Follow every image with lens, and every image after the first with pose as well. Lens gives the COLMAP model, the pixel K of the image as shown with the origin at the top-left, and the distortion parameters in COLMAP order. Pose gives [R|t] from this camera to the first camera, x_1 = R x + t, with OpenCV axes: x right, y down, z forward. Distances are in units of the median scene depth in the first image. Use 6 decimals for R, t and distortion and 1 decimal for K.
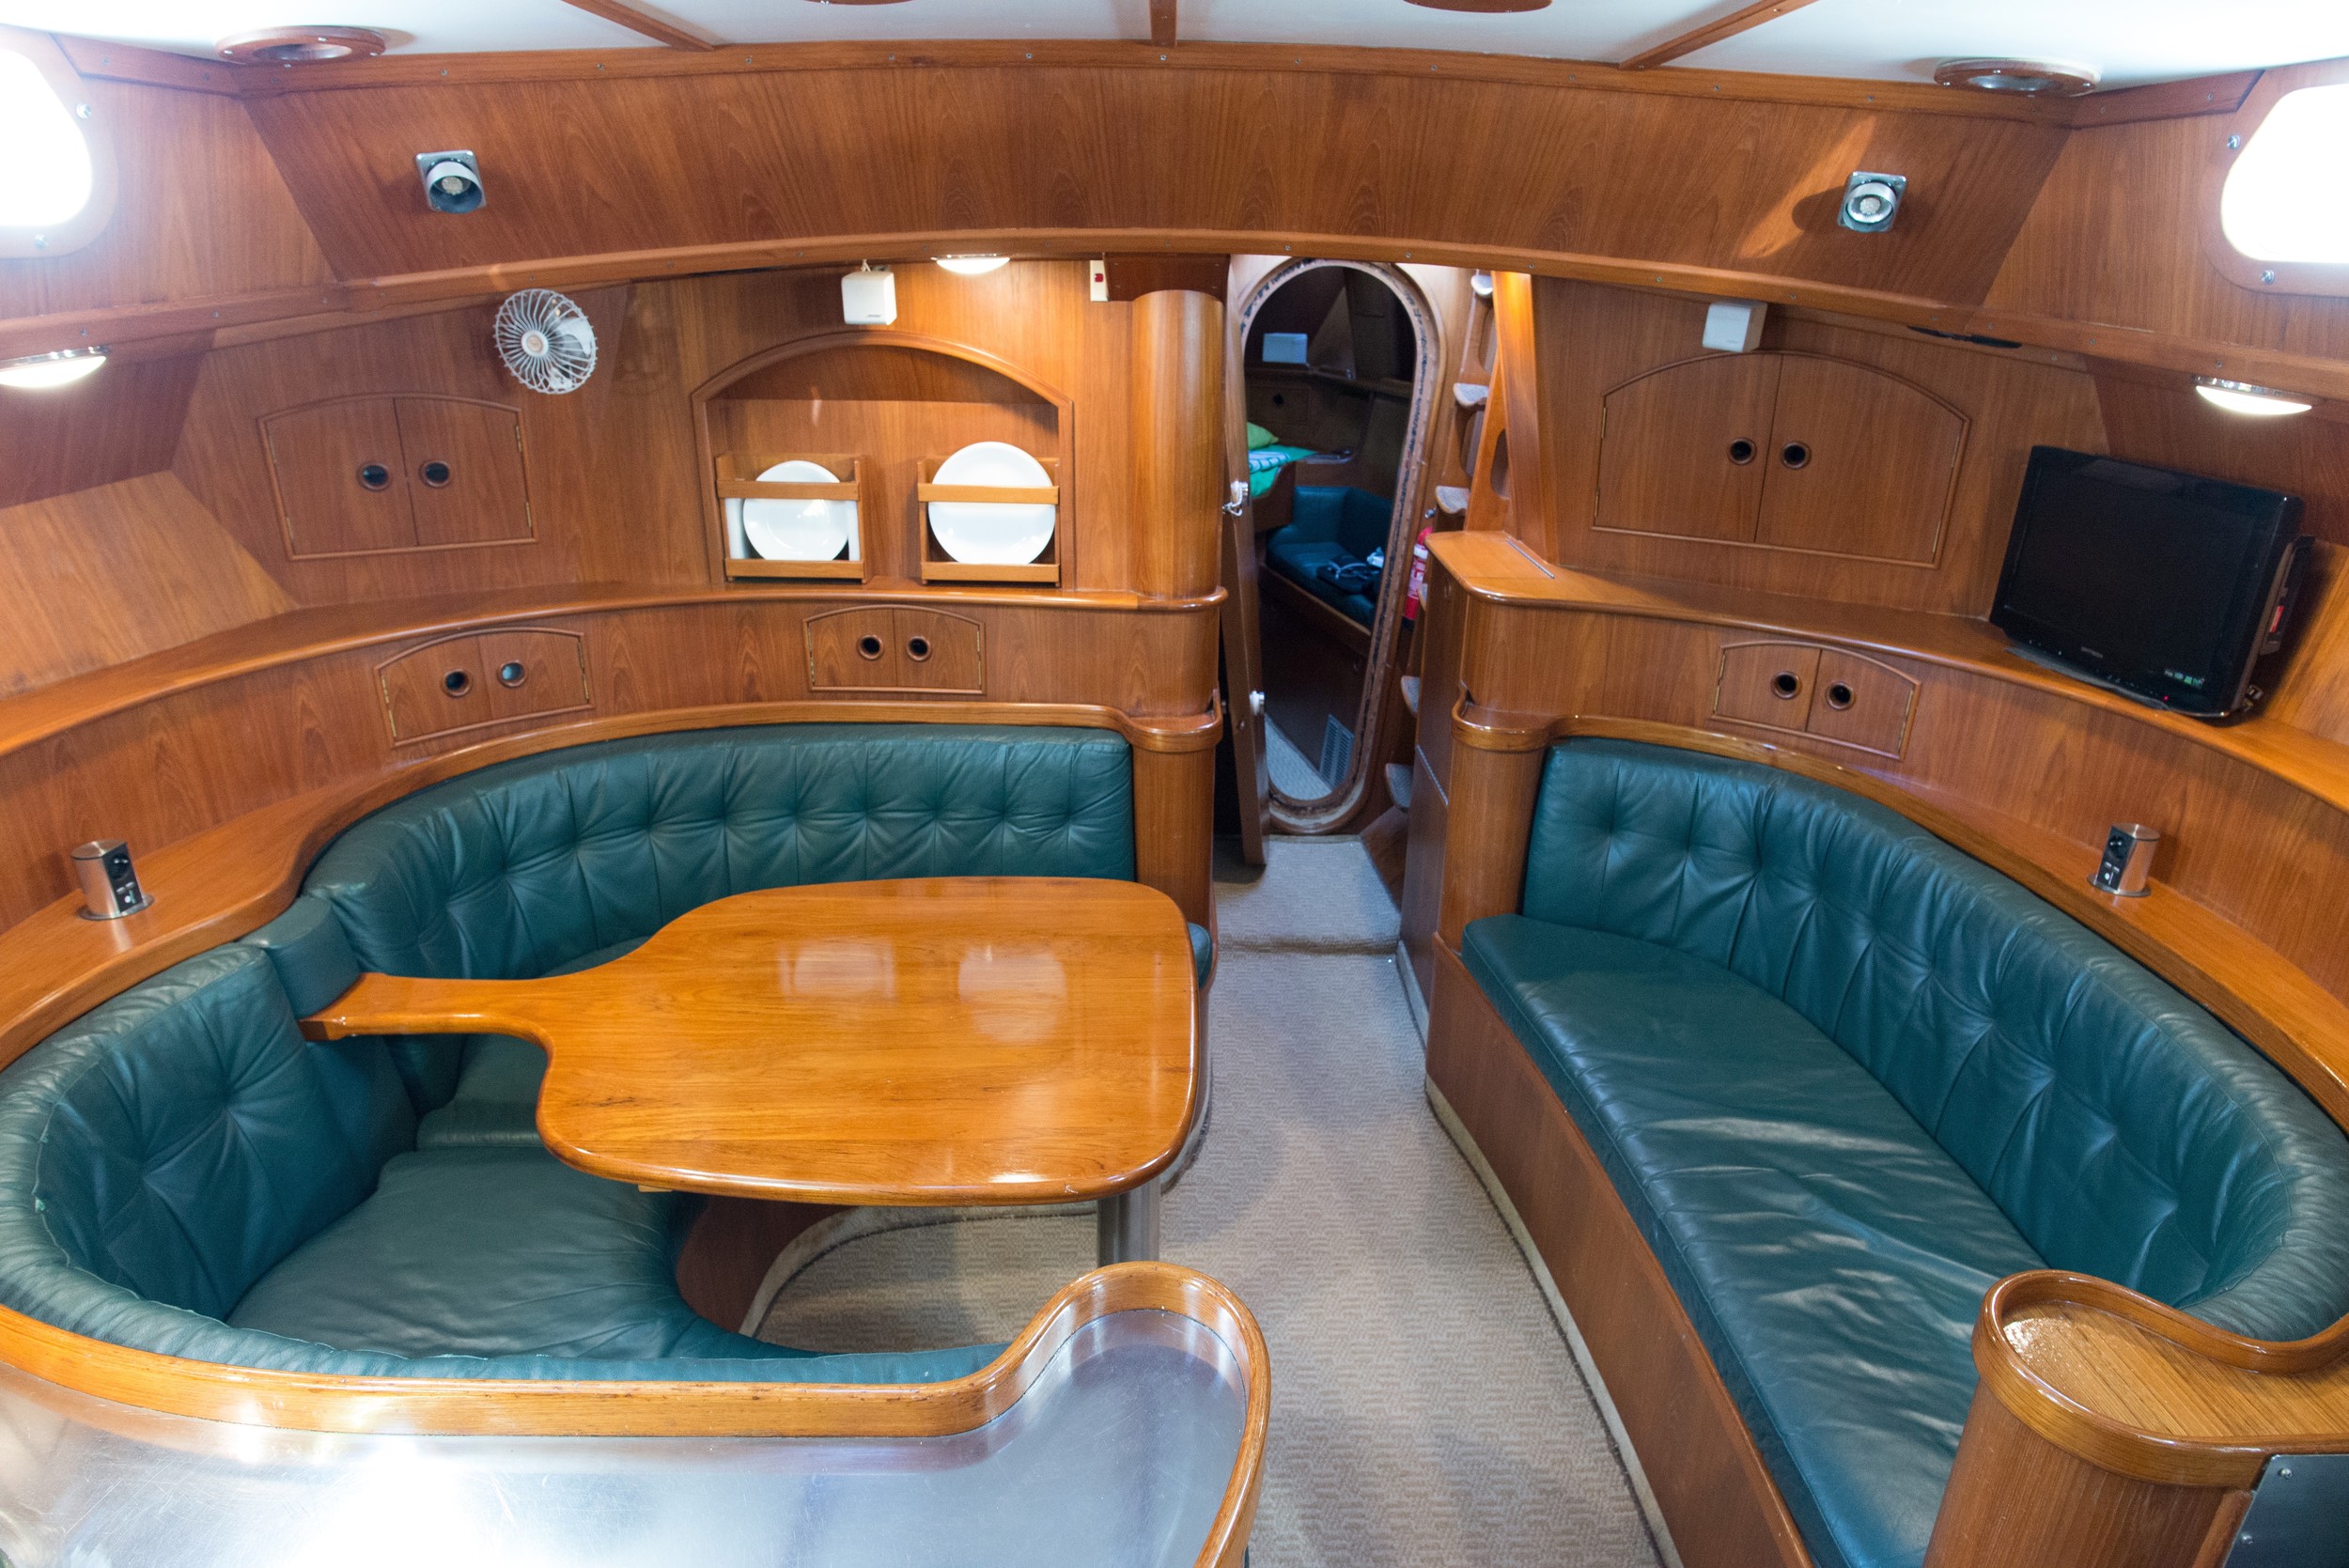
lens RADIAL K [[1354.9, 0, 1182.3], [0, 1354.9, 783.9], [0, 0, 1]] dist [-0.008195, 0.000057]
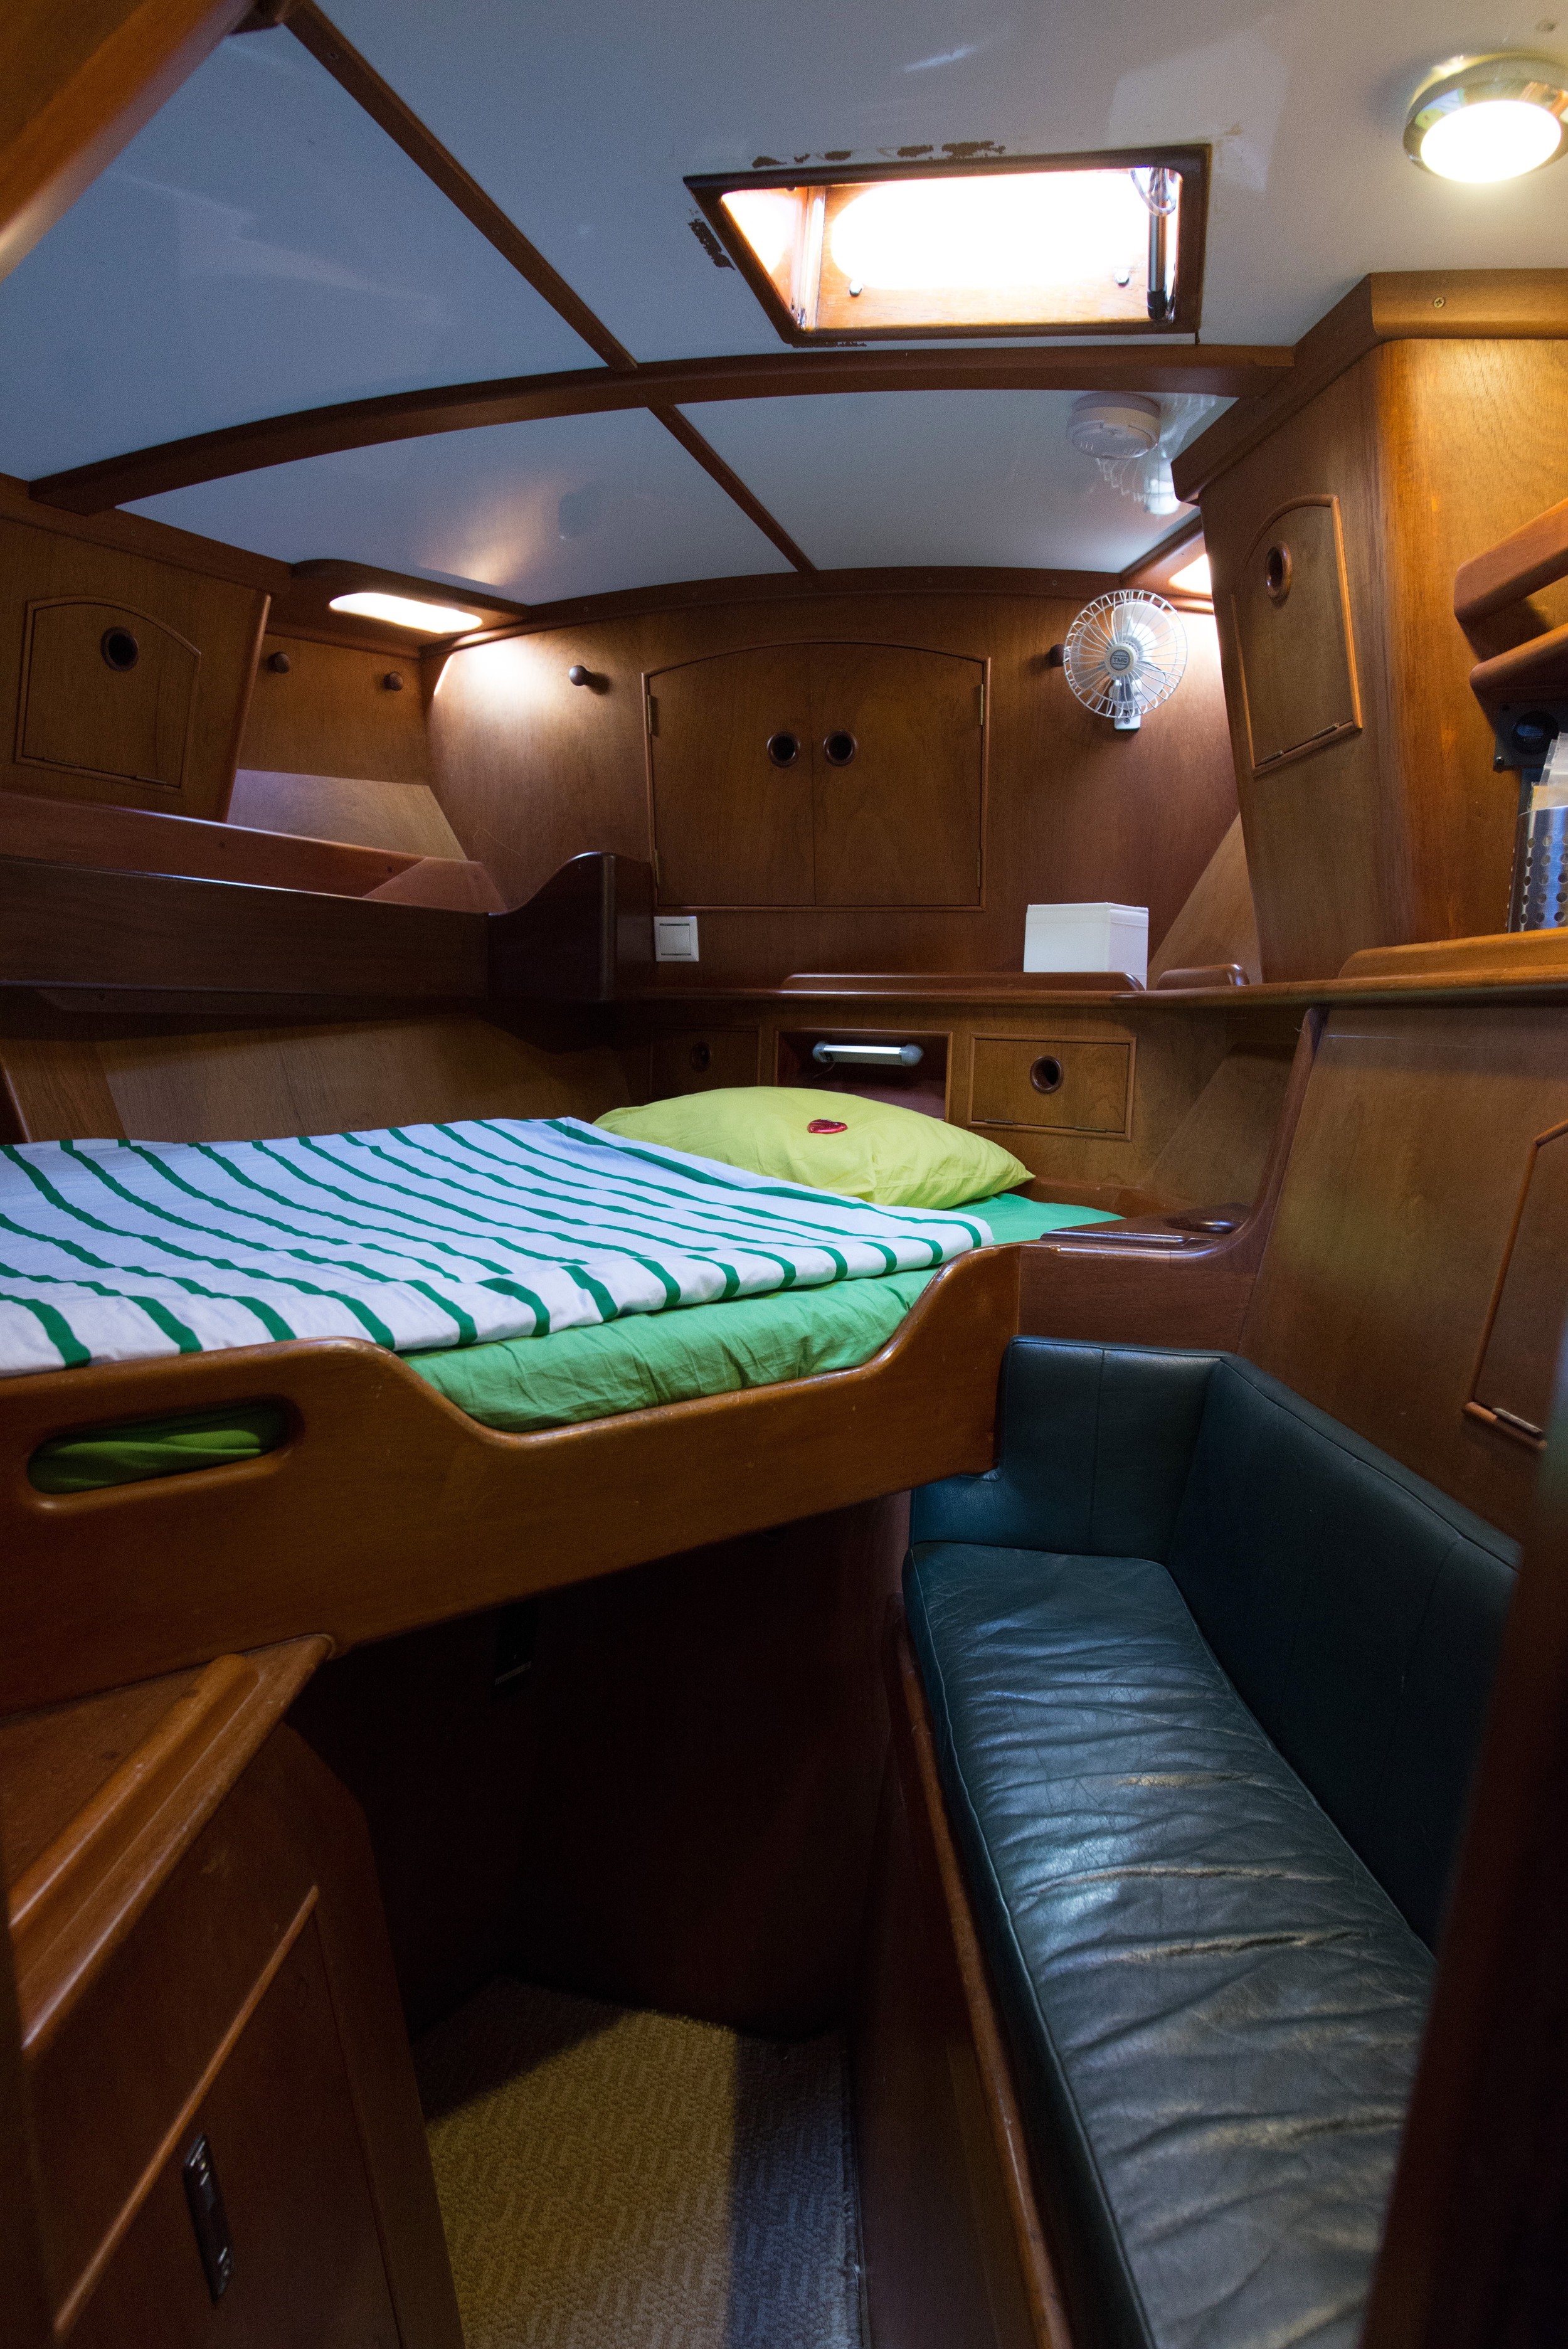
lens RADIAL K [[1354.9, 0, 779.1], [0, 1354.9, 1168.5], [0, 0, 1]] dist [-0.008195, 0.000057]
pose [[0.963643, 0.033599, -0.265073, 0.228976], [-0.103502, 0.961548, -0.254389, -0.373966], [0.246333, 0.272576, 0.930066, 1.525267]]
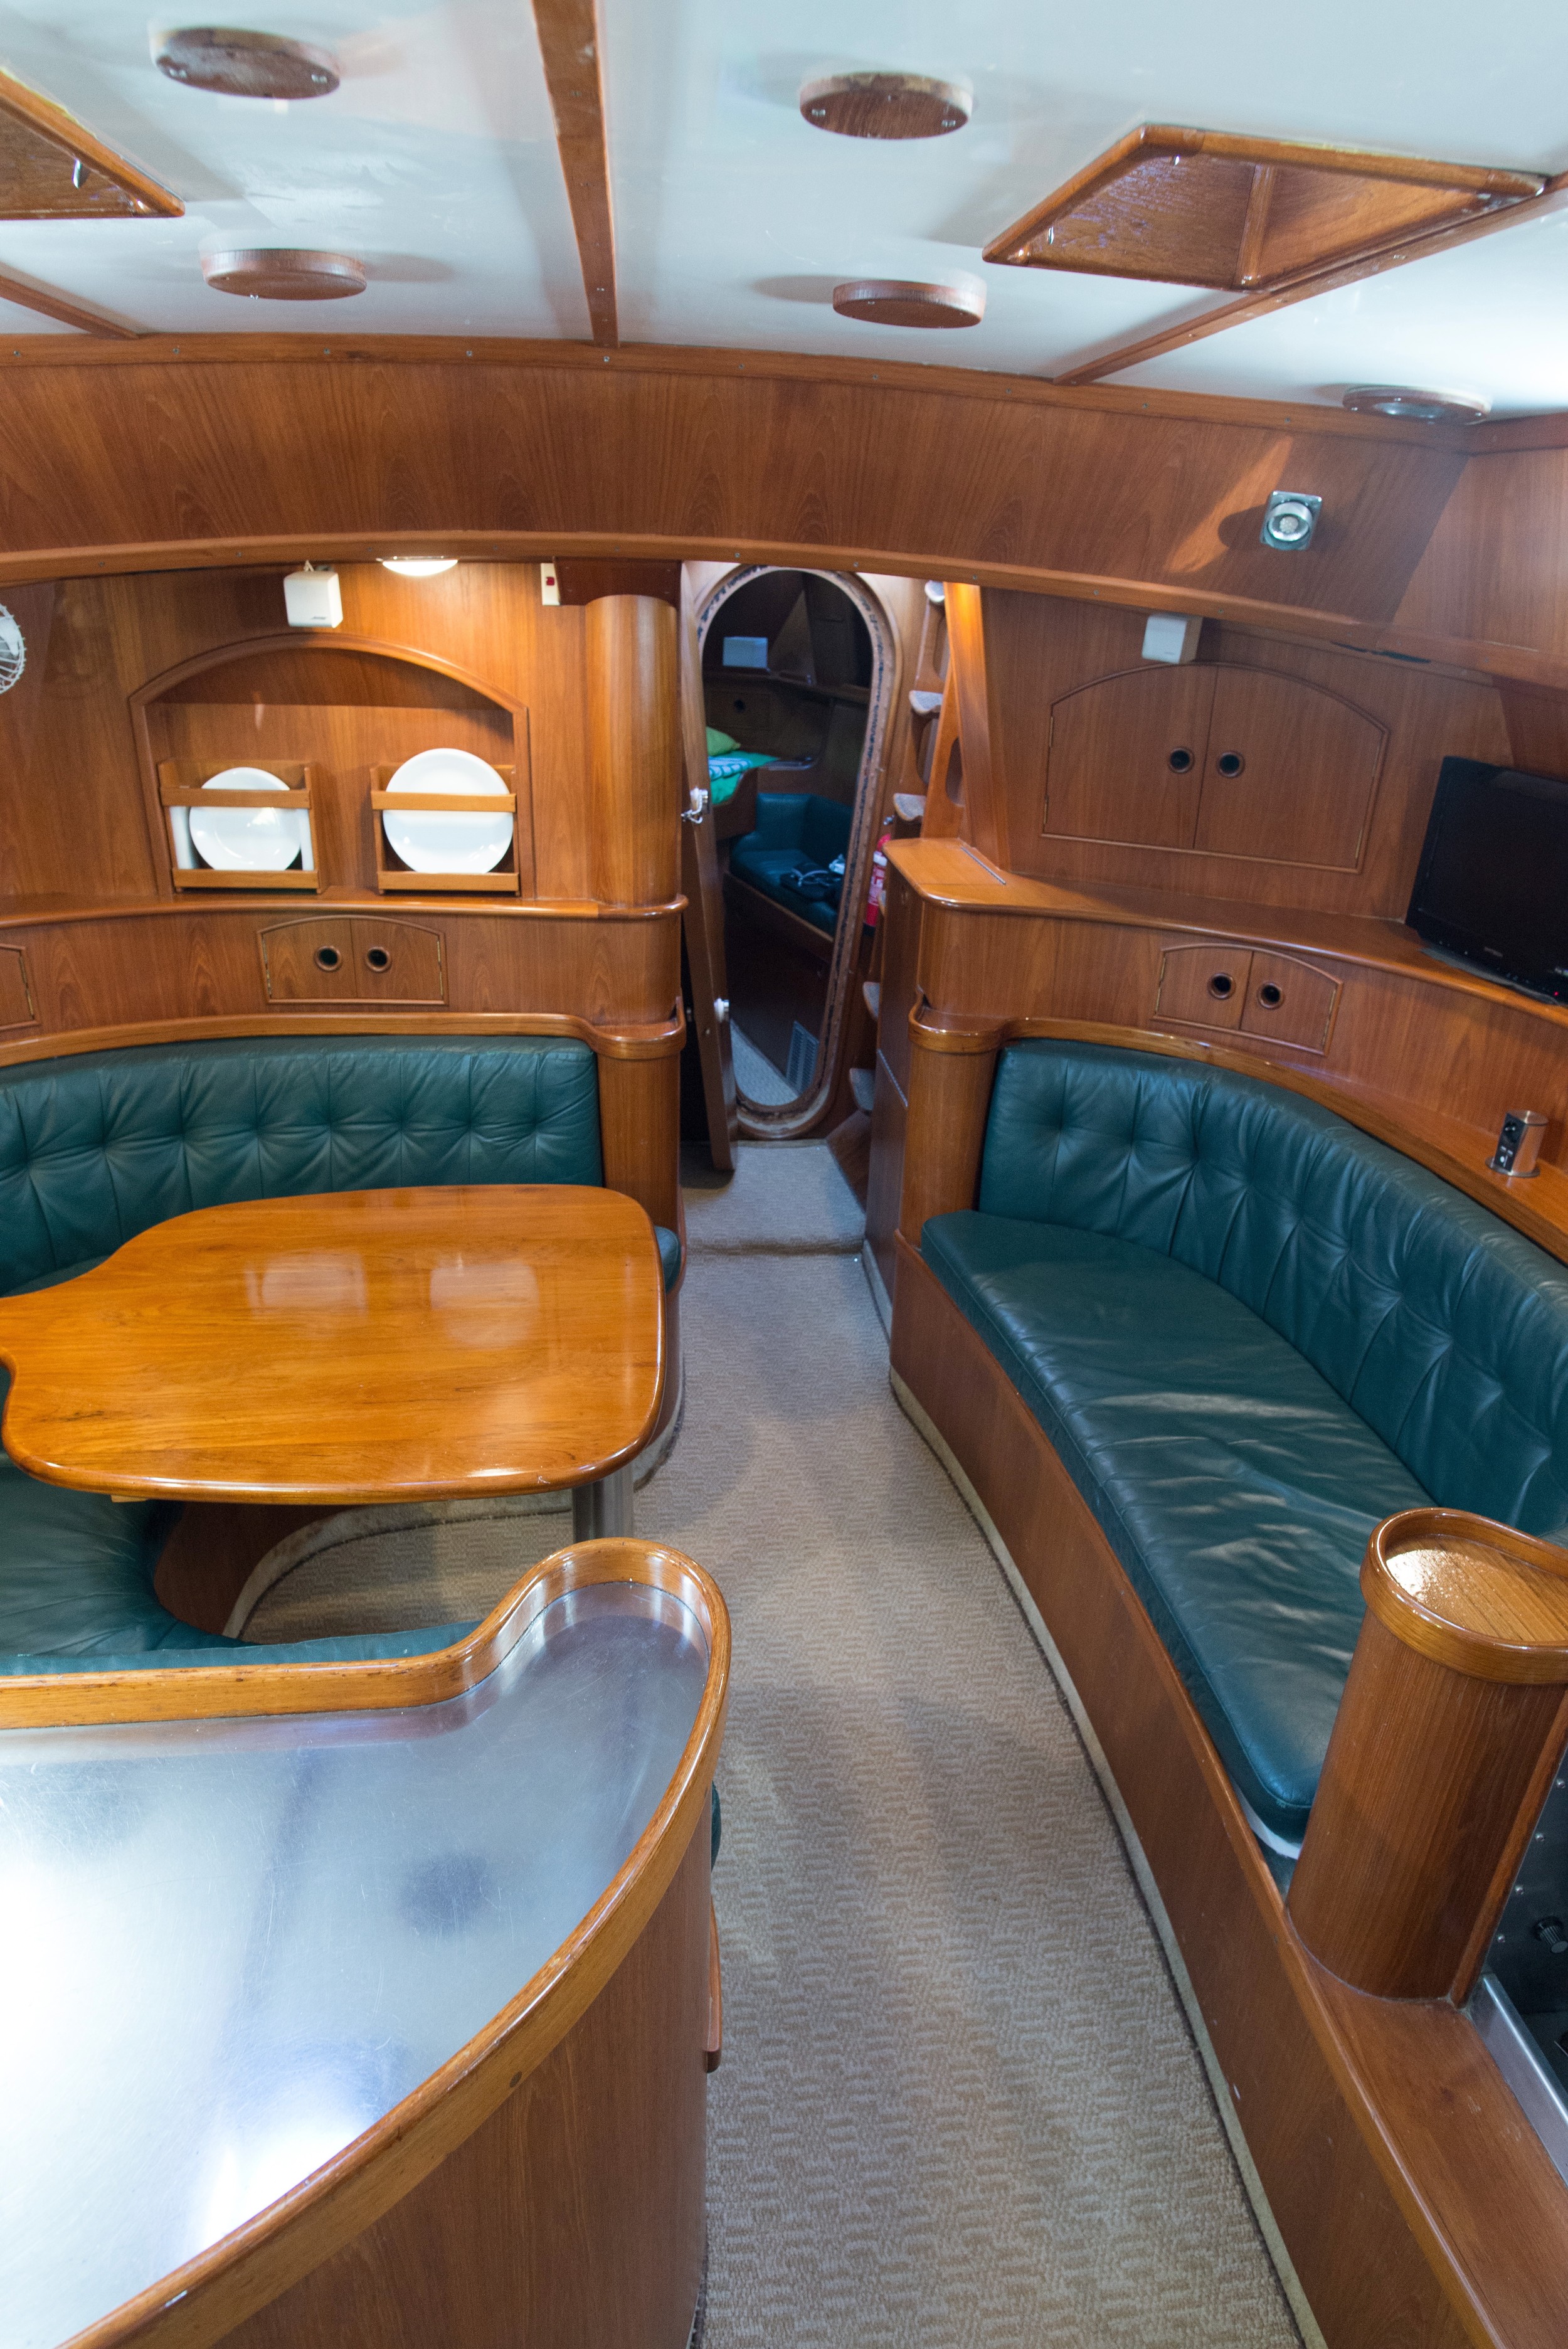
lens RADIAL K [[1354.9, 0, 780.6], [0, 1354.9, 1168.4], [0, 0, 1]] dist [-0.008195, 0.000057]
pose [[0.995669, -0.023777, 0.089877, 0.007984], [0.018808, 0.998268, 0.055744, 0.003983], [-0.091047, -0.053812, 0.994392, -0.026834]]
